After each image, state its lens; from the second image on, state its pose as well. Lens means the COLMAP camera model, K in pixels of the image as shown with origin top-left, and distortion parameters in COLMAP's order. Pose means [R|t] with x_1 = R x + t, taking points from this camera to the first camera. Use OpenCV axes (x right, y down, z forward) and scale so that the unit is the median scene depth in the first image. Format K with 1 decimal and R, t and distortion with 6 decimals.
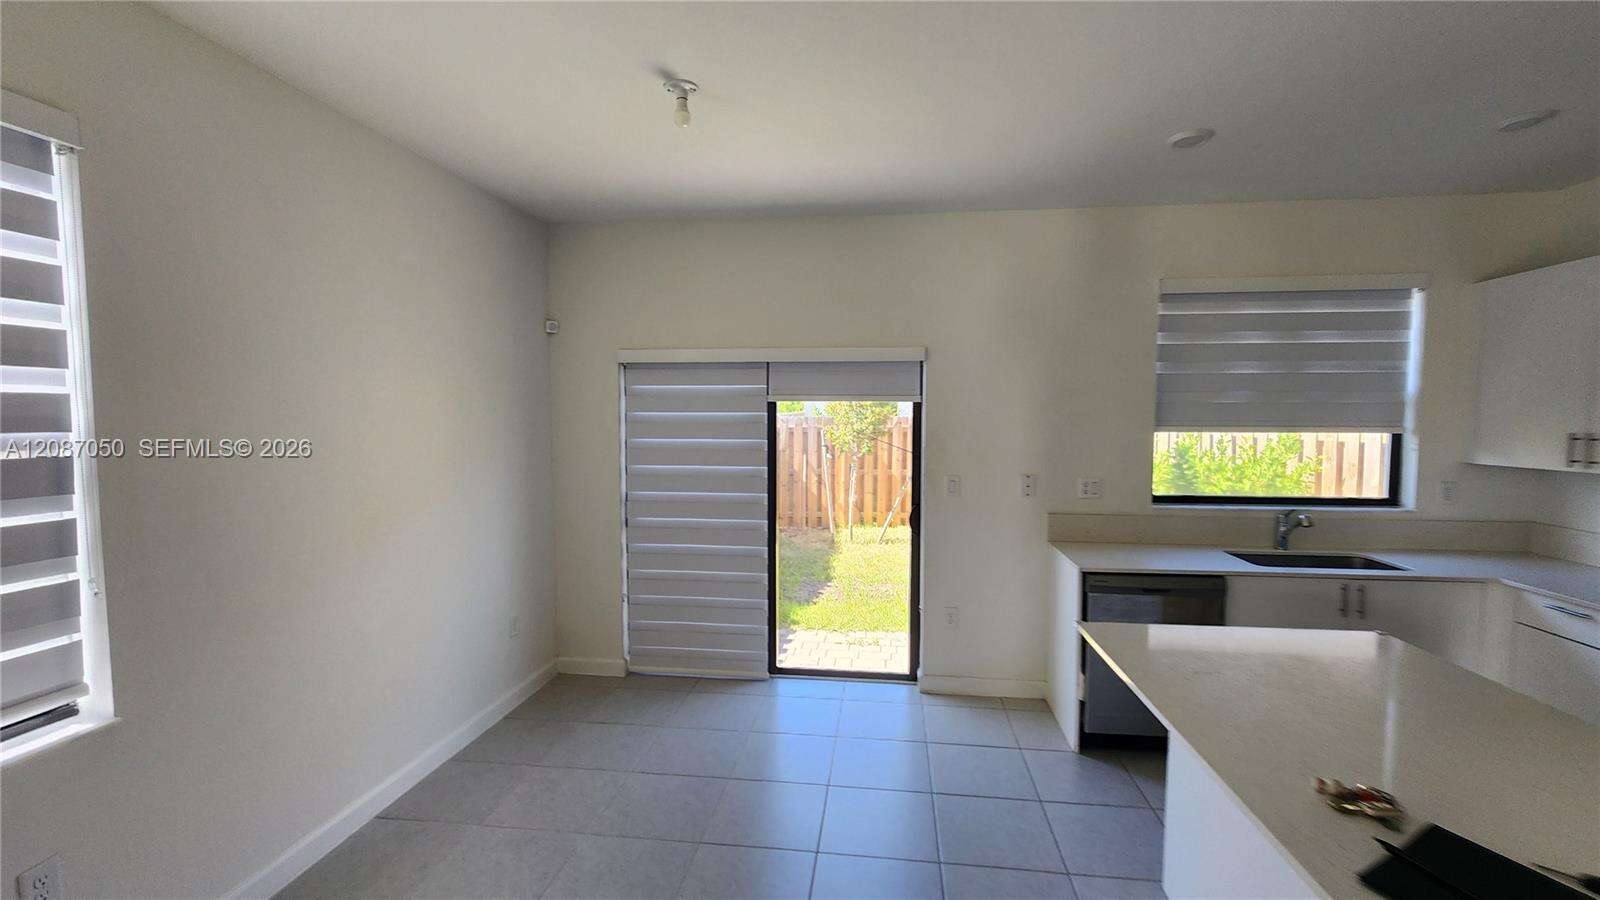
lens RADIAL K [[659.4, 0, 803.0], [0, 659.4, 452.5], [0, 0, 1]] dist [-0.003083, -0.000261]
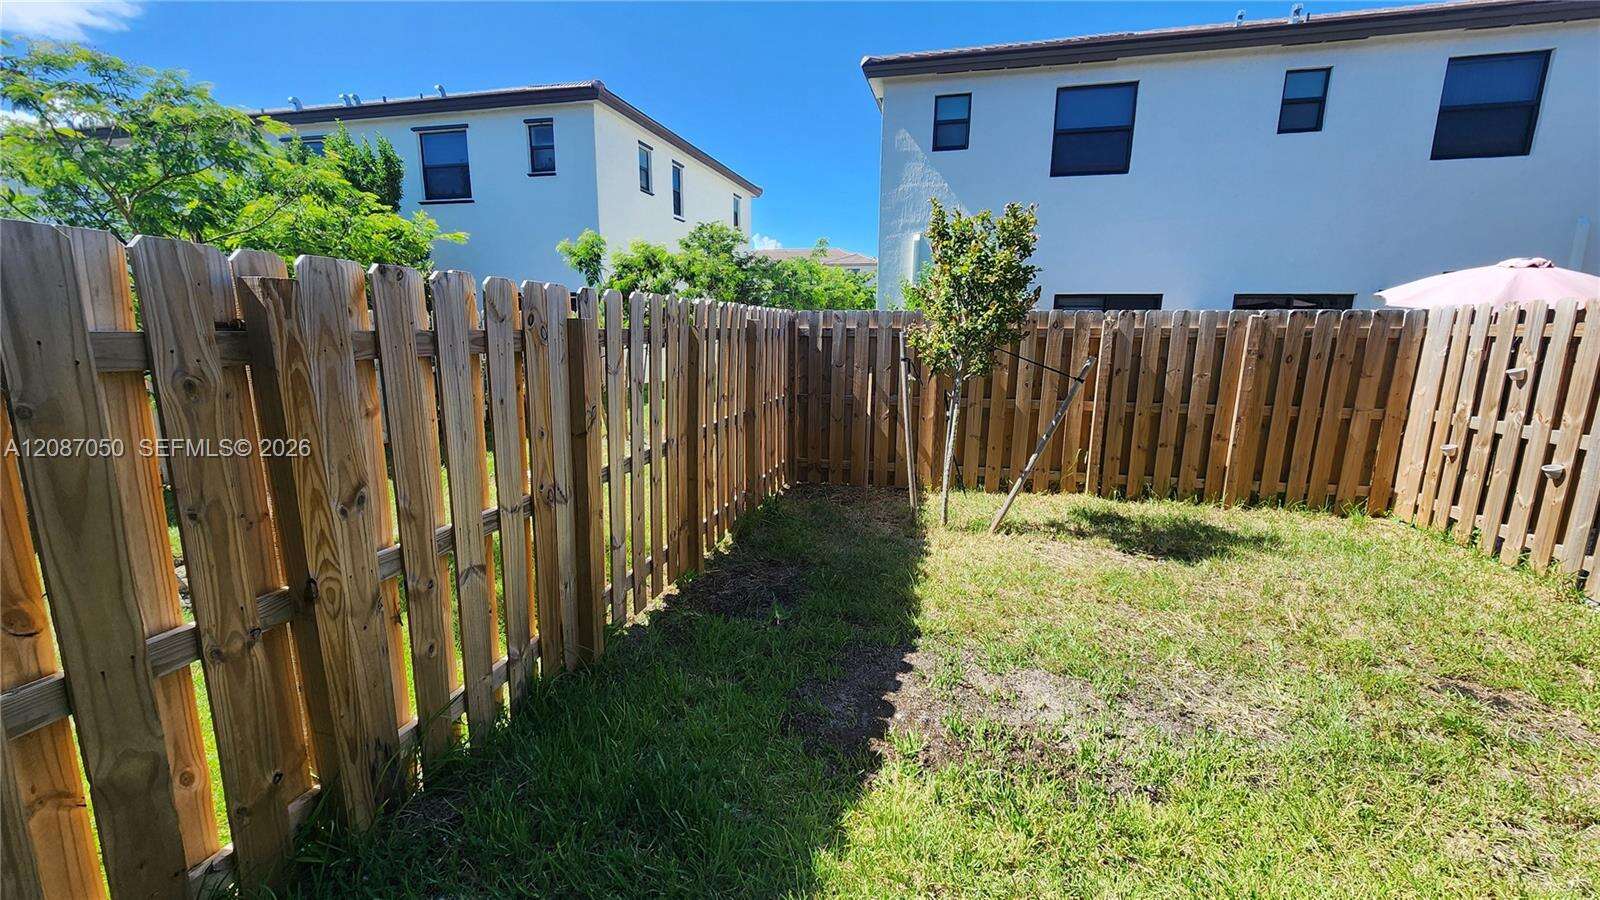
lens RADIAL K [[659.4, 0, 802.4], [0, 659.4, 448.6], [0, 0, 1]] dist [-0.003083, -0.000261]
pose [[0.993909, 0.023833, -0.107591, 0.007488], [-0.009275, 0.990960, 0.133837, -0.008693], [0.109809, -0.132024, 0.985146, 0.386260]]
